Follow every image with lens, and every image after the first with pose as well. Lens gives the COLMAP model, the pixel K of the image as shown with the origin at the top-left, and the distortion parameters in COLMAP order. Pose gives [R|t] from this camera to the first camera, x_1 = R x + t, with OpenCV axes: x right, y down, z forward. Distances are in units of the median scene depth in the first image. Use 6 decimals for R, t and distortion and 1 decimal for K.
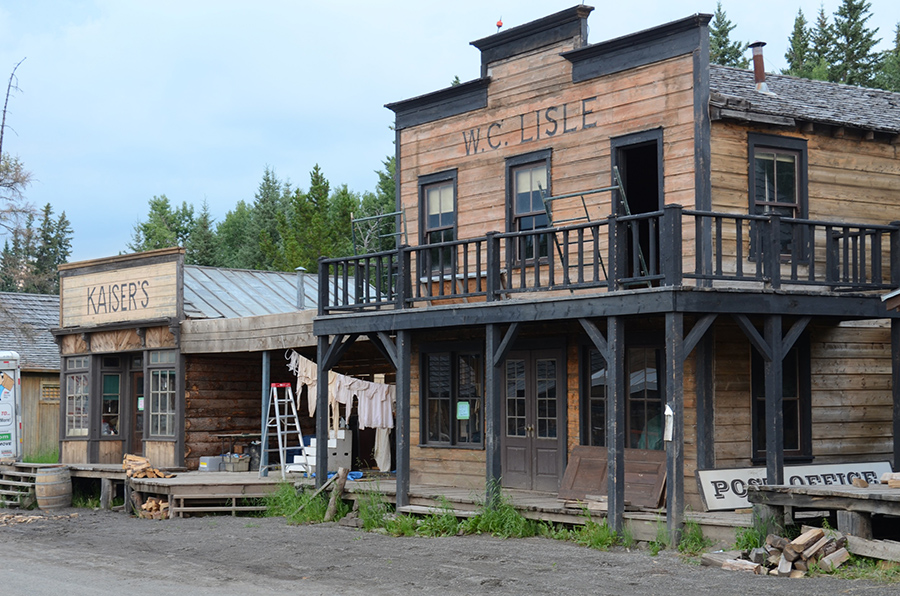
lens RADIAL K [[1533.0, 0, 450.0], [0, 1533.0, 298.0], [0, 0, 1]] dist [0.037438, 0.164501]
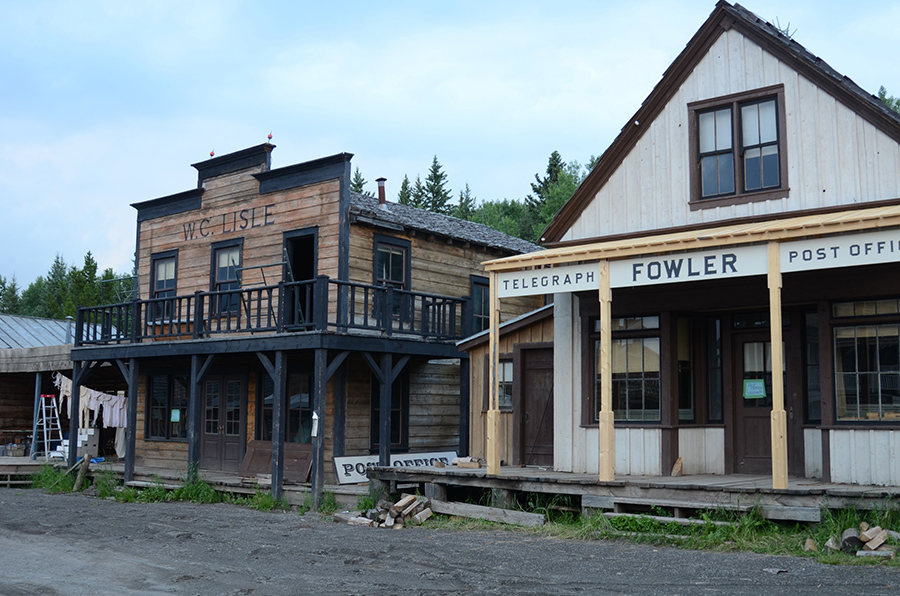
lens RADIAL K [[945.9, 0, 450.0], [0, 945.9, 298.0], [0, 0, 1]] dist [-0.117733, 0.055108]
pose [[0.961361, 0.043300, 0.271863, 0.014667], [-0.027307, 0.997681, -0.062339, 0.011873], [-0.273932, 0.052507, 0.960315, 0.083102]]
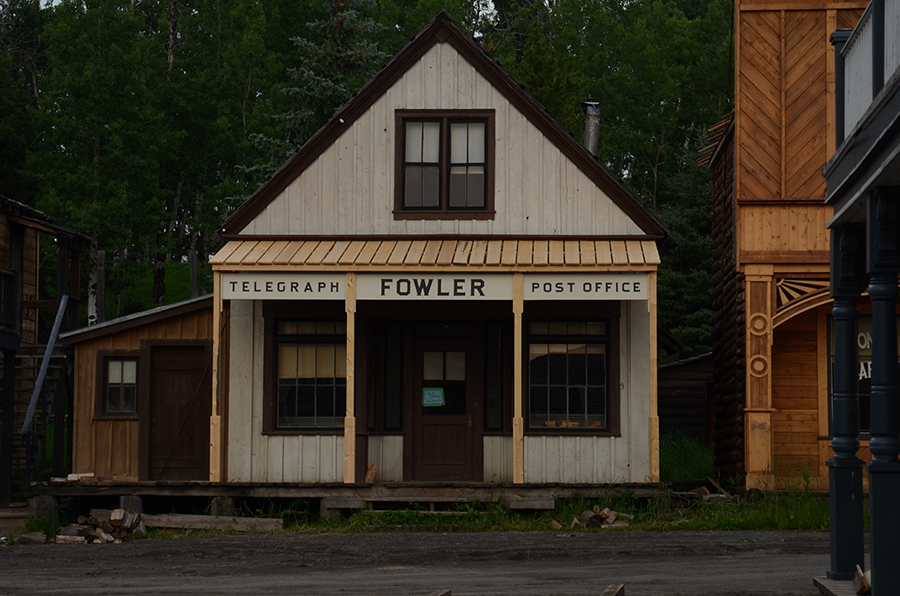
lens RADIAL K [[2254.4, 0, 450.0], [0, 2254.4, 298.0], [0, 0, 1]] dist [0.309129, 0.047757]
pose [[0.599039, 0.058108, 0.798608, -1.306530], [-0.056903, 0.997931, -0.029928, 0.002731], [-0.798695, -0.027515, 0.601107, -0.510365]]
